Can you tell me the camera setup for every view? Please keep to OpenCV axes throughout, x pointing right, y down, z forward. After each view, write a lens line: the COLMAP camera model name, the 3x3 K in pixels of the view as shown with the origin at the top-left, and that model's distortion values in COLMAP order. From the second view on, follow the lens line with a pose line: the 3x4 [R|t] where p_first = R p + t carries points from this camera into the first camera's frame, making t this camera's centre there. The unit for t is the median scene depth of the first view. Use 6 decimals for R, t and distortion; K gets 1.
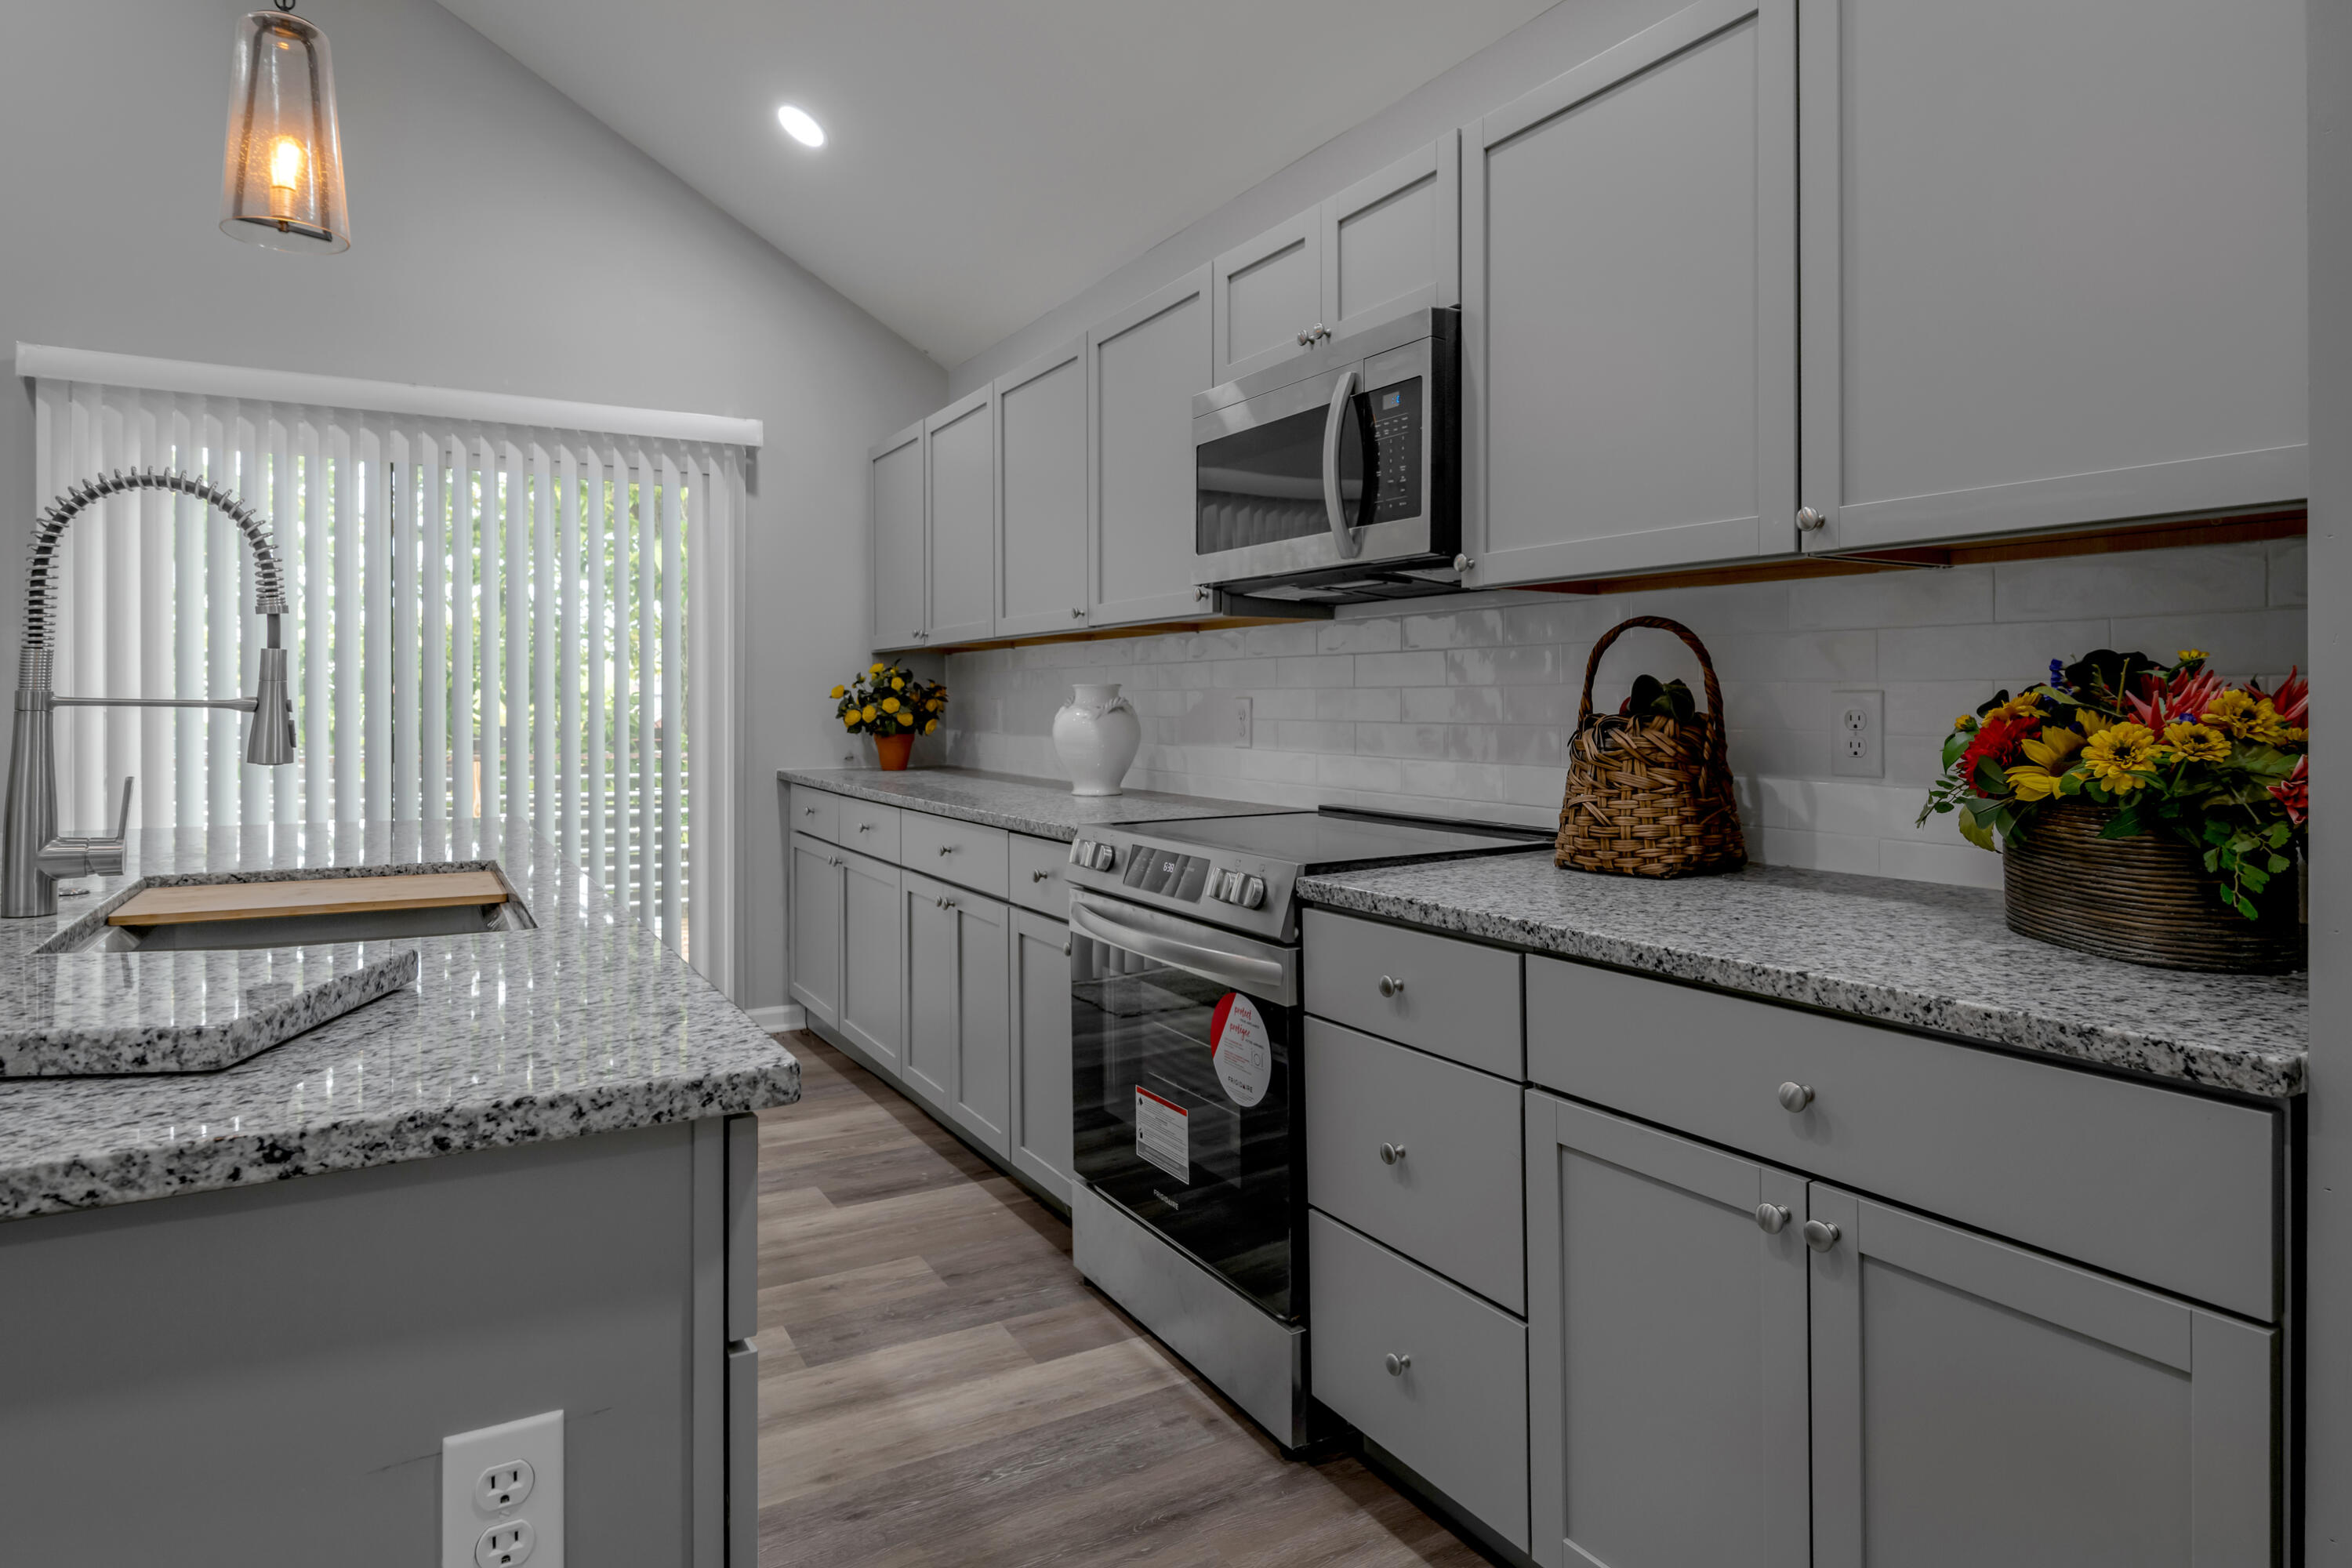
lens RADIAL K [[1329.0, 0, 1202.6], [0, 1329.0, 707.9], [0, 0, 1]] dist [-0.004983, -0.000284]
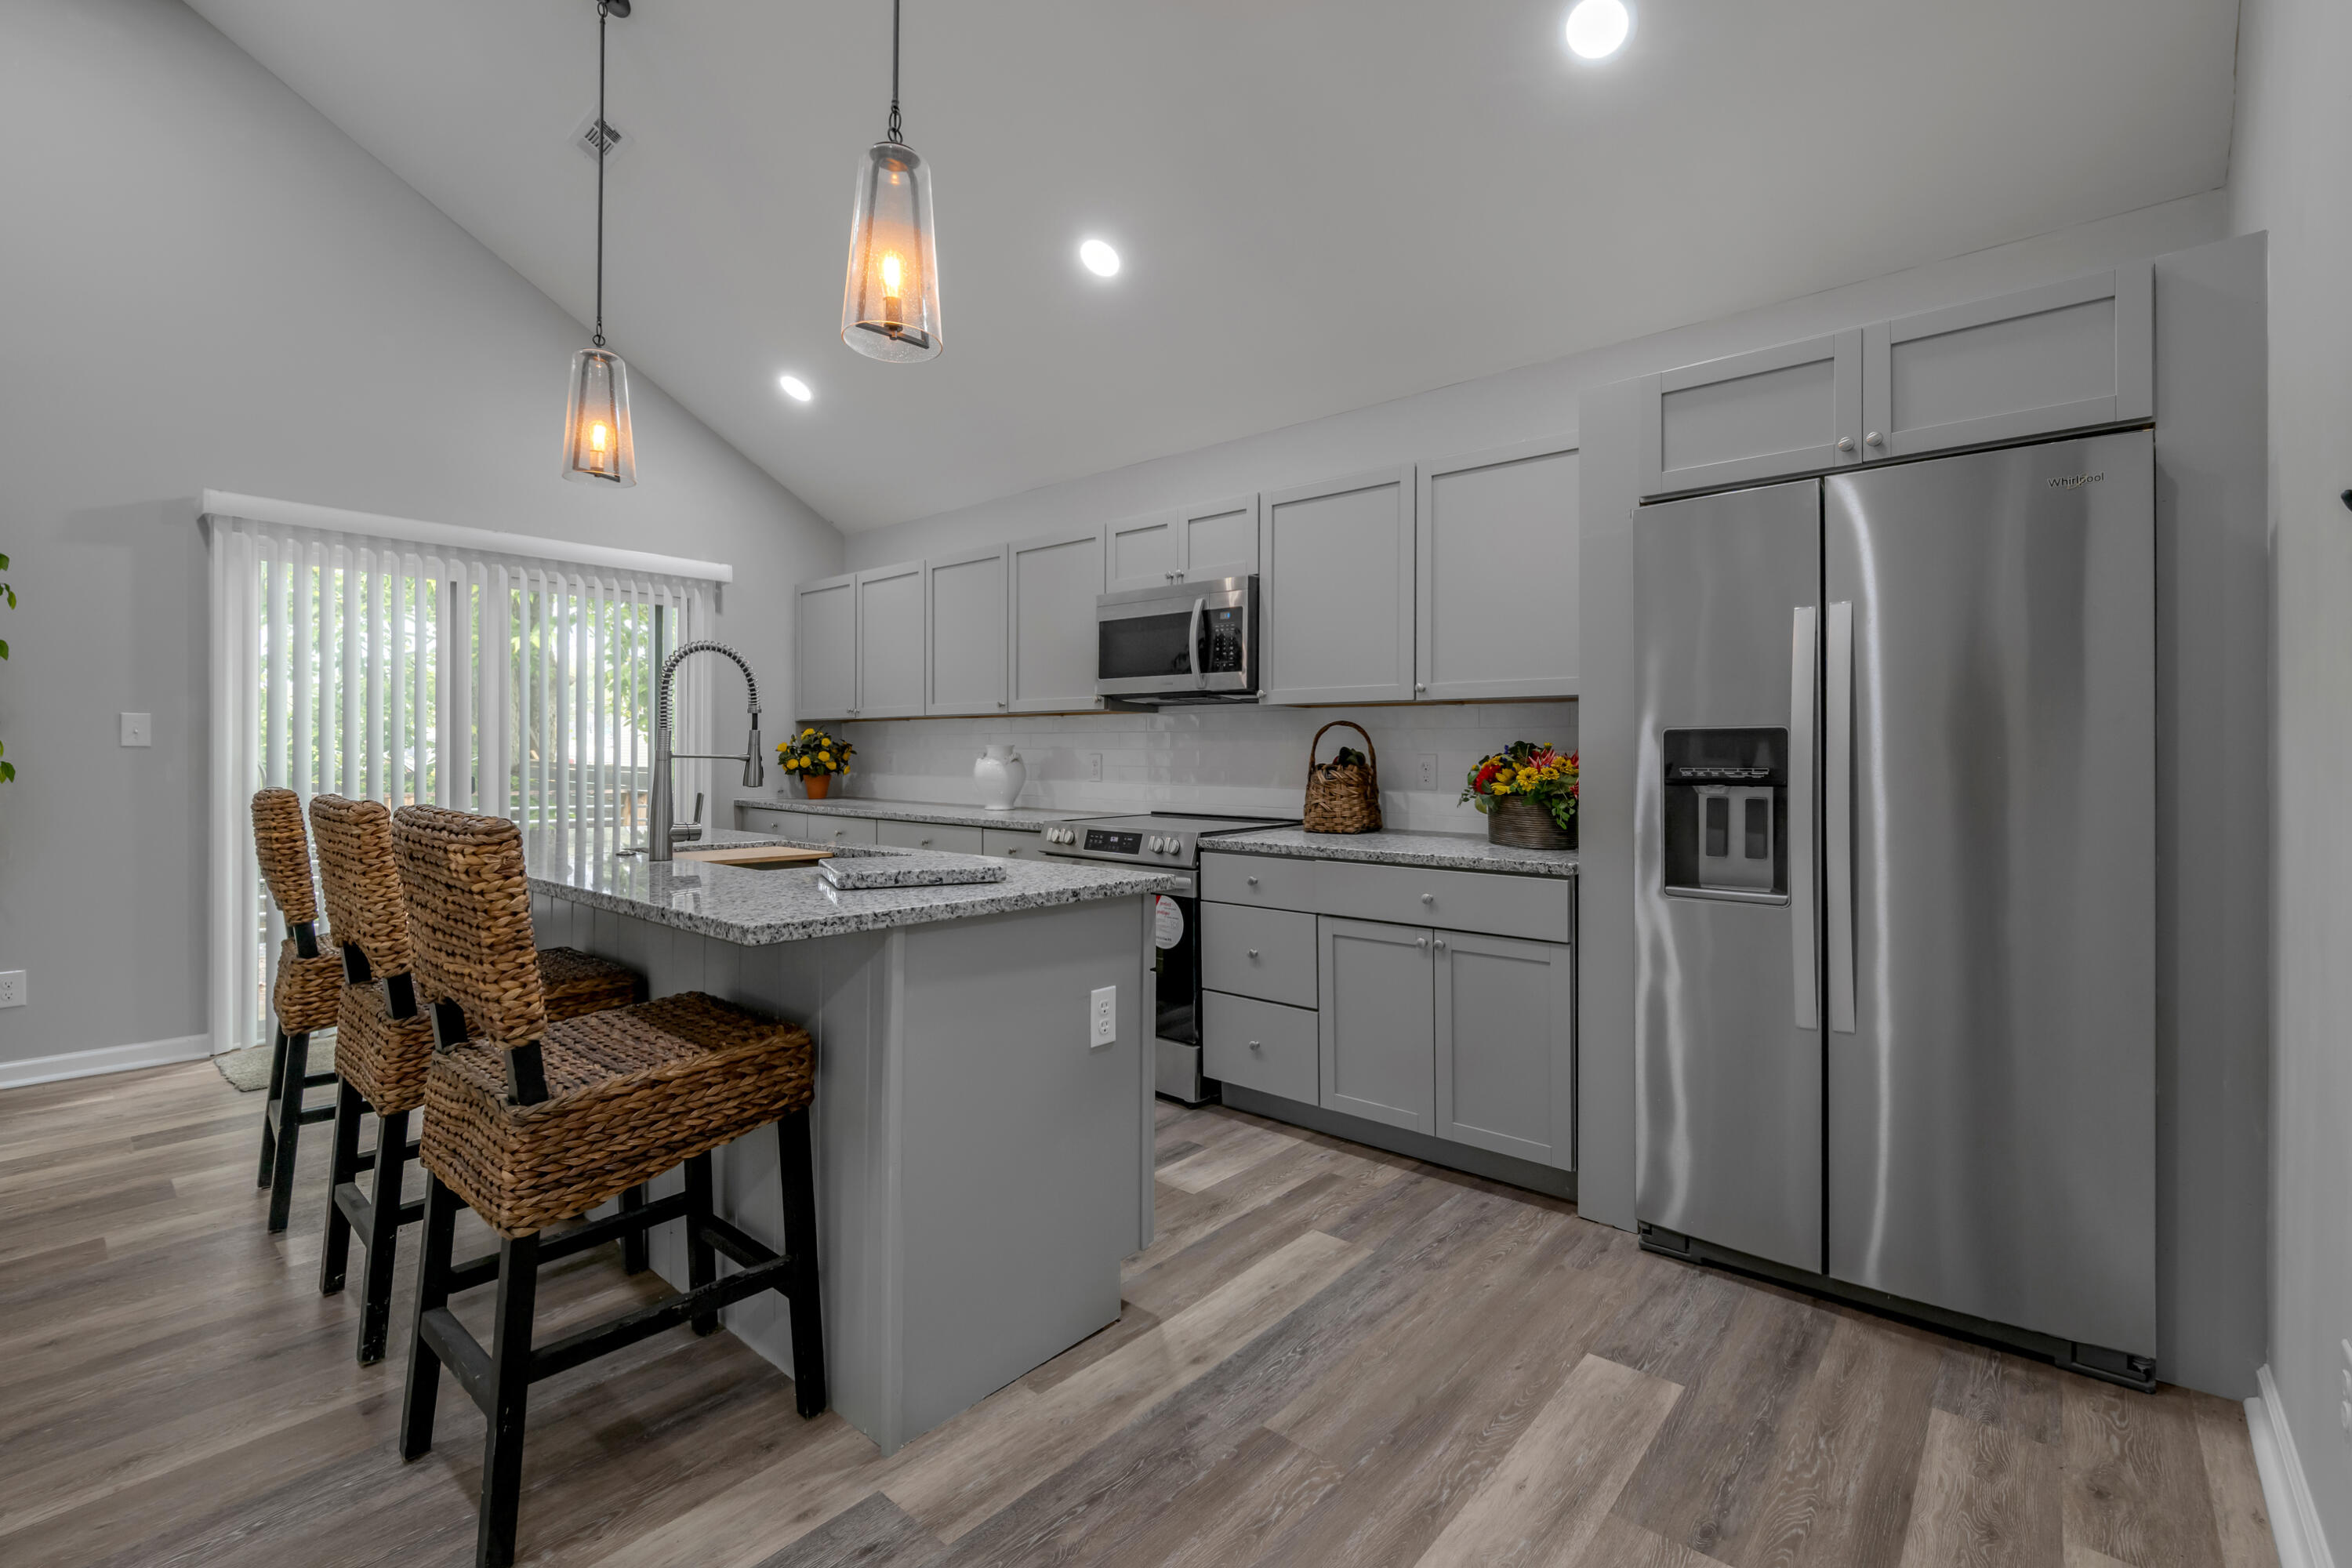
lens RADIAL K [[1019.9, 0, 1199.9], [0, 1019.9, 756.6], [0, 0, 1]] dist [-0.007916, -0.000146]
pose [[0.946150, 0.004730, 0.323695, -0.444958], [-0.004311, 0.999989, -0.002011, -0.002755], [-0.323701, 0.000507, 0.946159, -0.552969]]
